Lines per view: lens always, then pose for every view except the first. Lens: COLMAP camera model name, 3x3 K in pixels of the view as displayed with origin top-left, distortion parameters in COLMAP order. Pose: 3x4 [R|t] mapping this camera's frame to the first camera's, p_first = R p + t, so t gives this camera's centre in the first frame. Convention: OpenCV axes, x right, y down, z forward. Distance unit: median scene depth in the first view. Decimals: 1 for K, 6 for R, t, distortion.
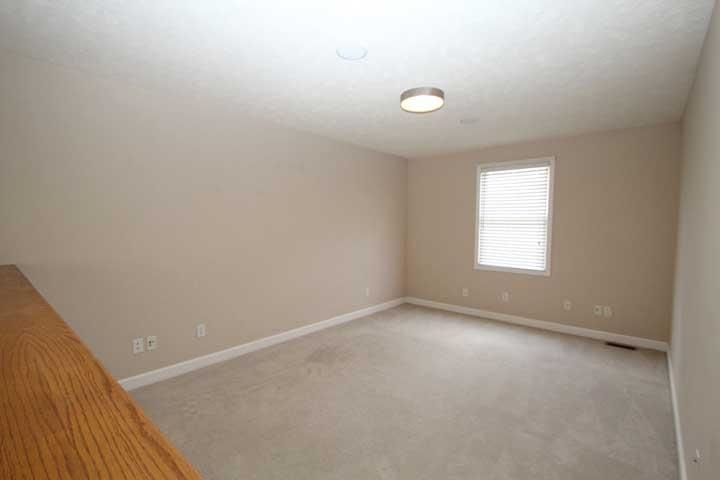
lens RADIAL K [[331.1, 0, 360.0], [0, 331.1, 240.0], [0, 0, 1]] dist [0.021510, -0.021267]
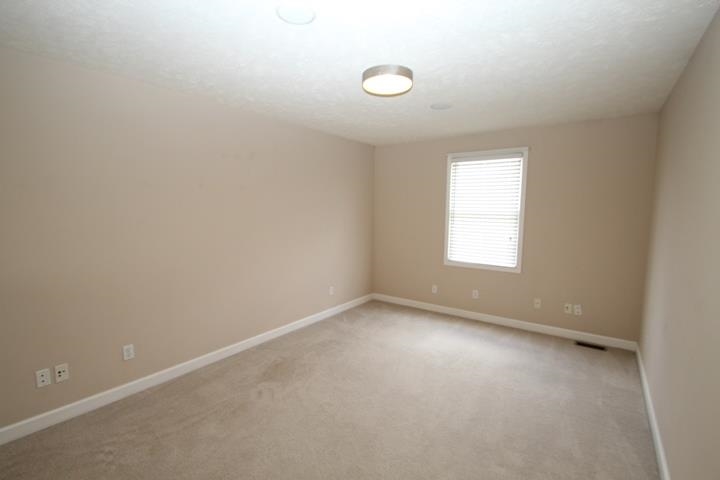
lens RADIAL K [[331.1, 0, 360.0], [0, 331.1, 240.0], [0, 0, 1]] dist [0.021510, -0.021267]
pose [[0.996006, -0.009249, 0.088810, 0.029218], [0.004928, 0.998799, 0.048748, -0.042491], [-0.089154, -0.048116, 0.994855, 0.108490]]
